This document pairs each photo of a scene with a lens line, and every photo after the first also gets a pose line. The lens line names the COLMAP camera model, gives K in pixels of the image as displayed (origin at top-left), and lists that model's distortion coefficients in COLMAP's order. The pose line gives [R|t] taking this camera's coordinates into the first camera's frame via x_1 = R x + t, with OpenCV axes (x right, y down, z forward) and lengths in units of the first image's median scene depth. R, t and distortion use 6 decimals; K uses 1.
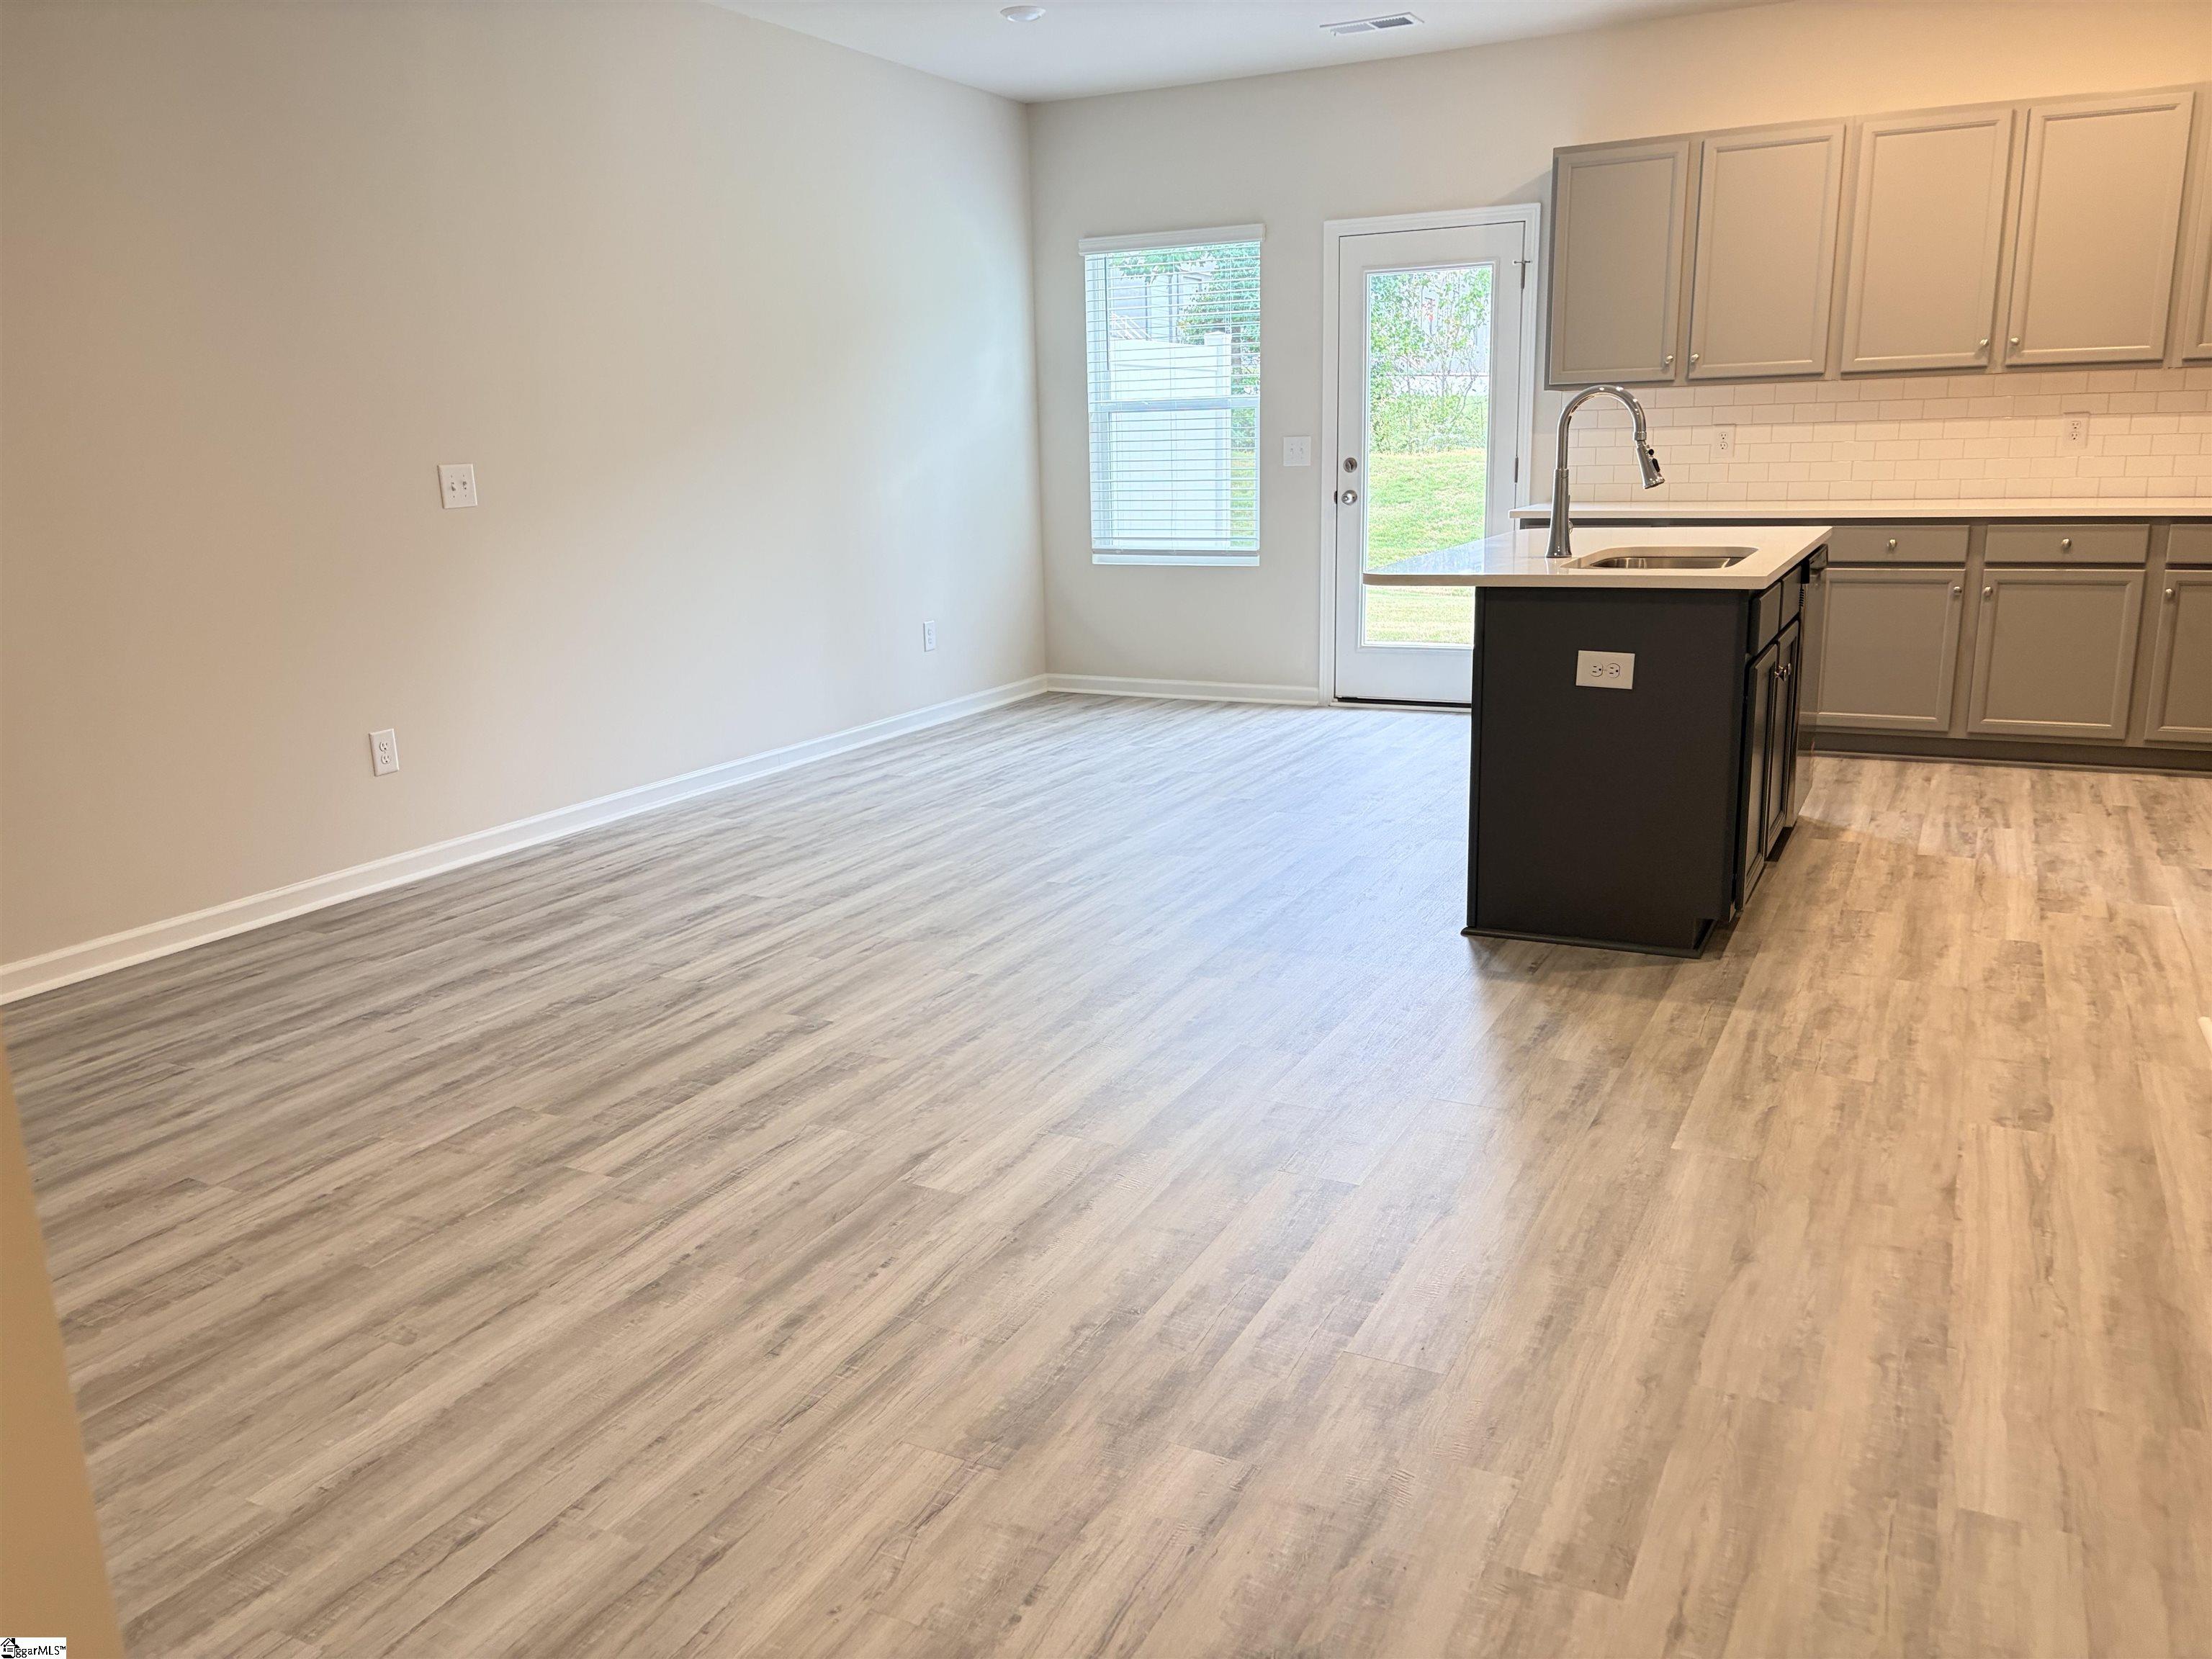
lens RADIAL K [[1666.8, 0, 1102.1], [0, 1666.8, 832.5], [0, 0, 1]] dist [0.041243, -0.035230]
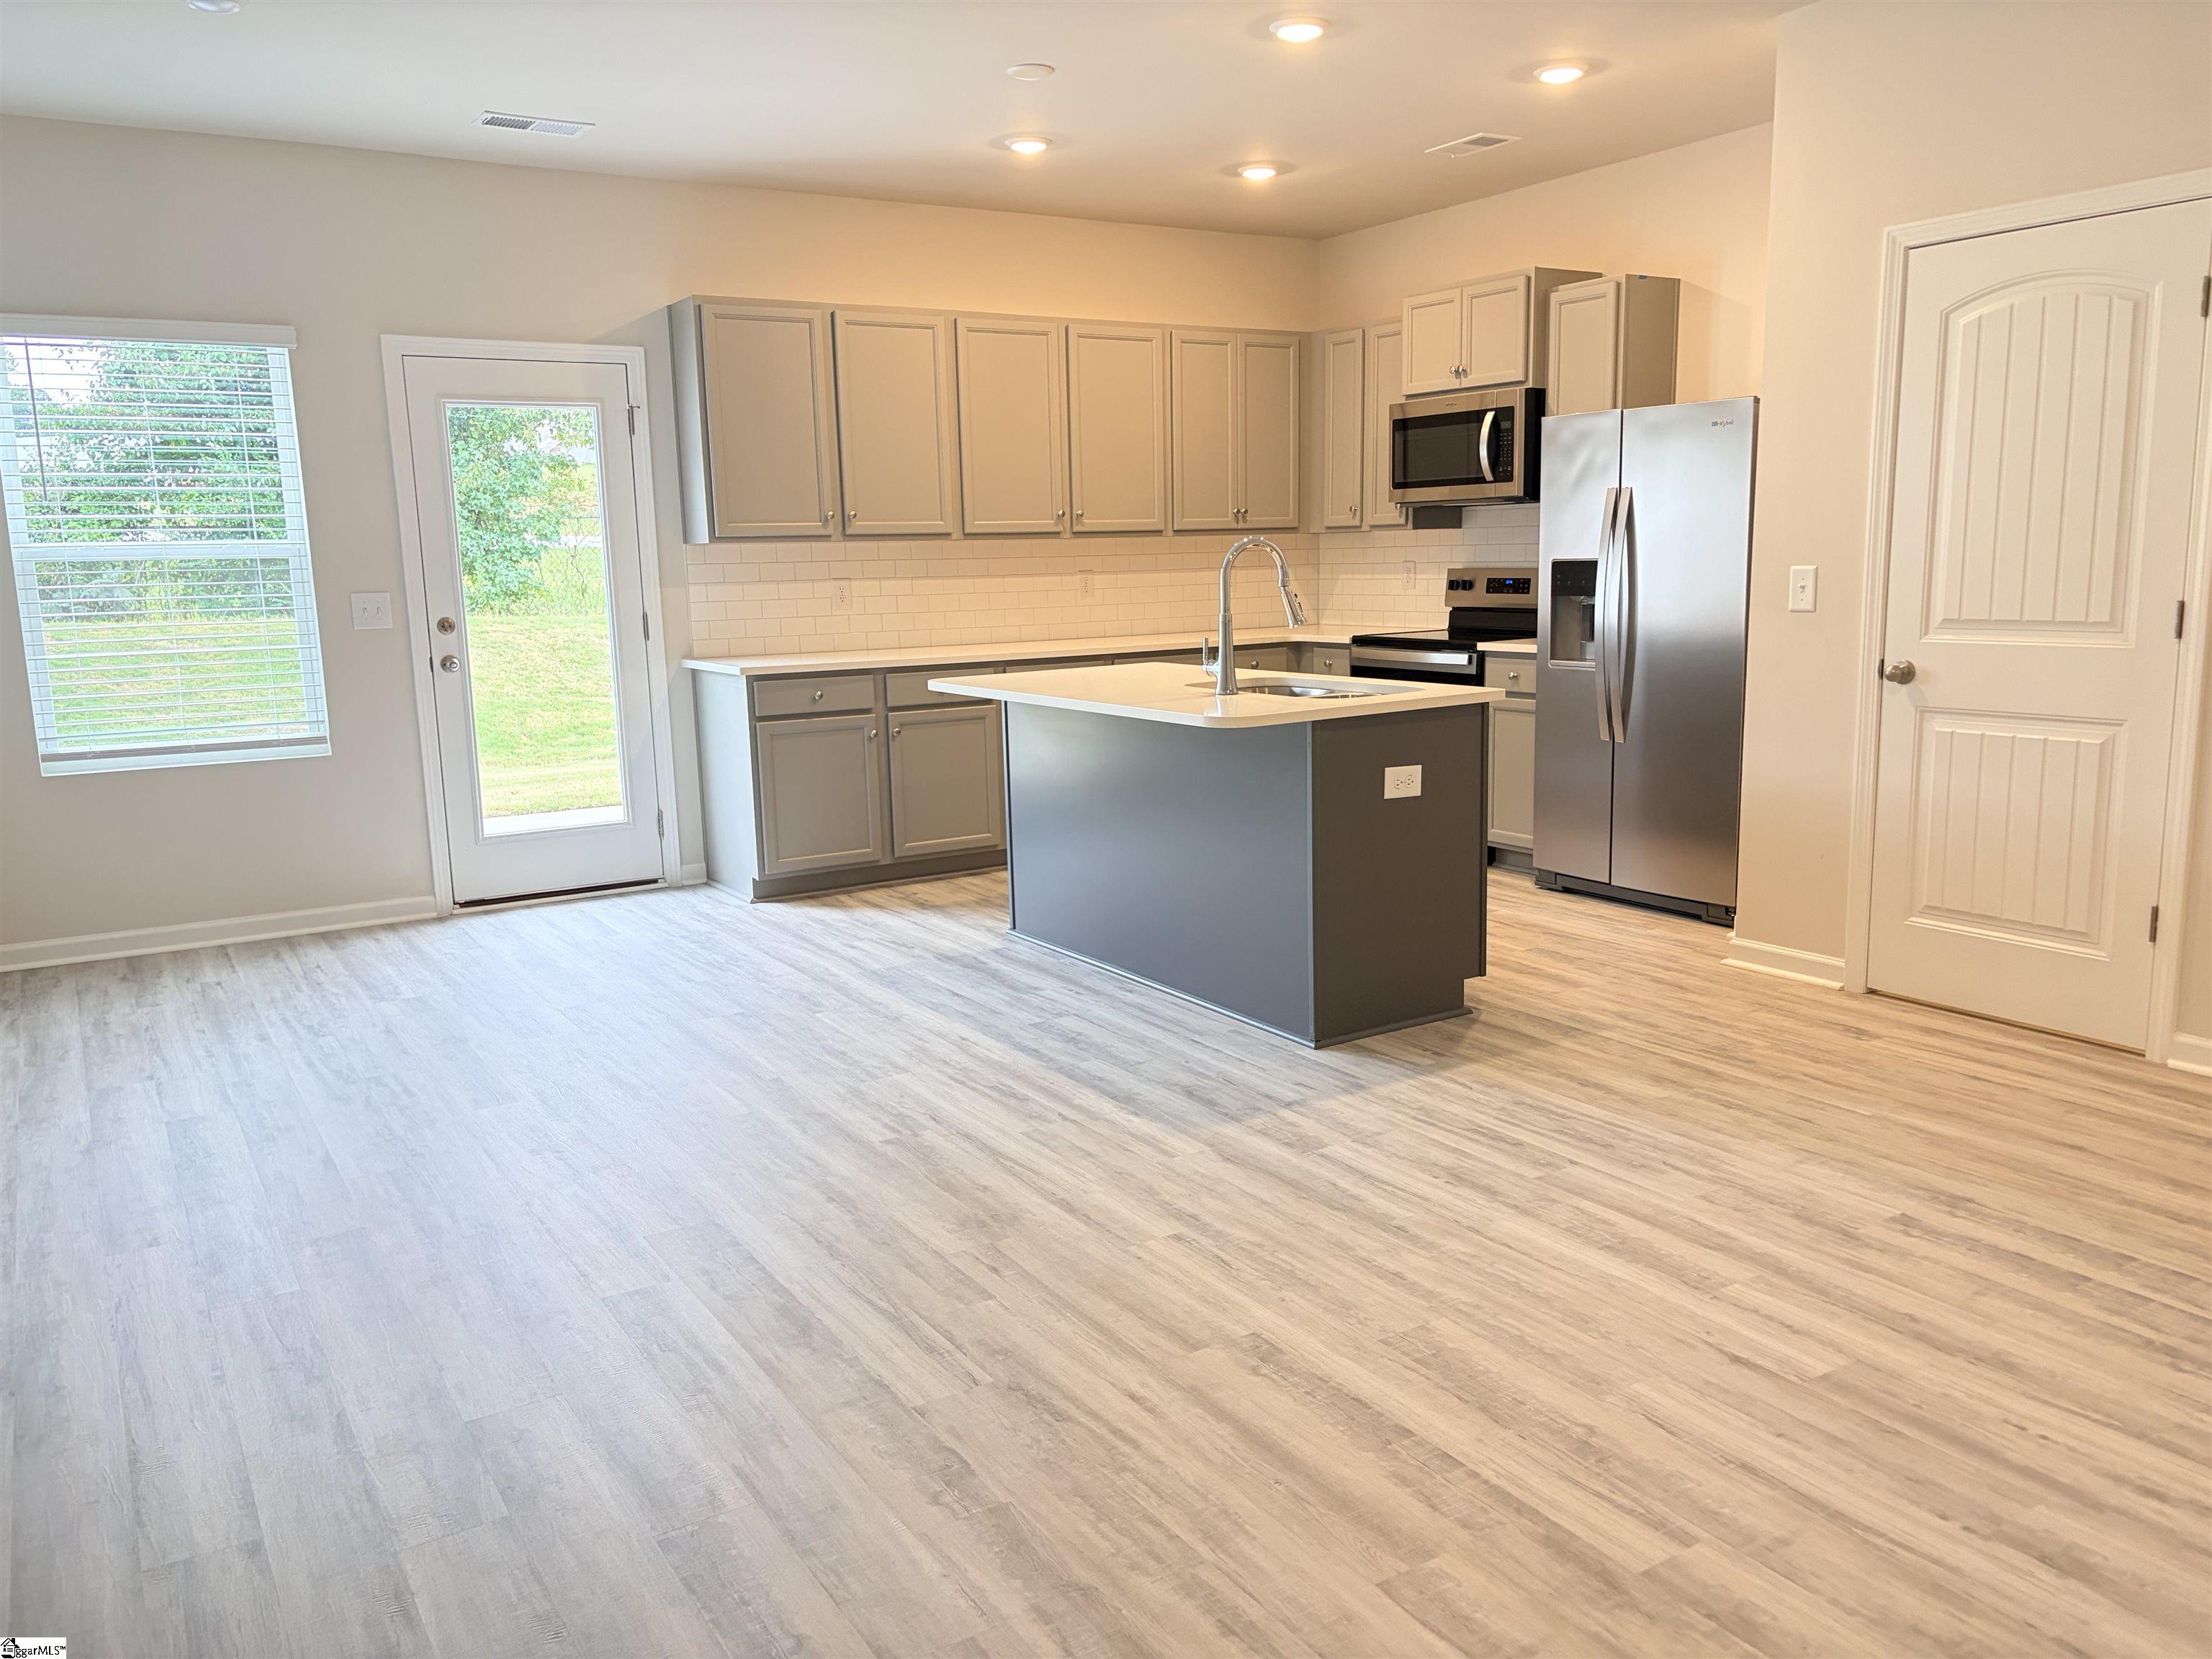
lens RADIAL K [[1666.8, 0, 1108.6], [0, 1666.8, 827.4], [0, 0, 1]] dist [0.041243, -0.035230]
pose [[0.506794, -0.127987, 0.852514, -0.813028], [0.210506, 0.977354, 0.021590, -0.141137], [-0.835971, 0.168518, 0.522259, 0.614532]]
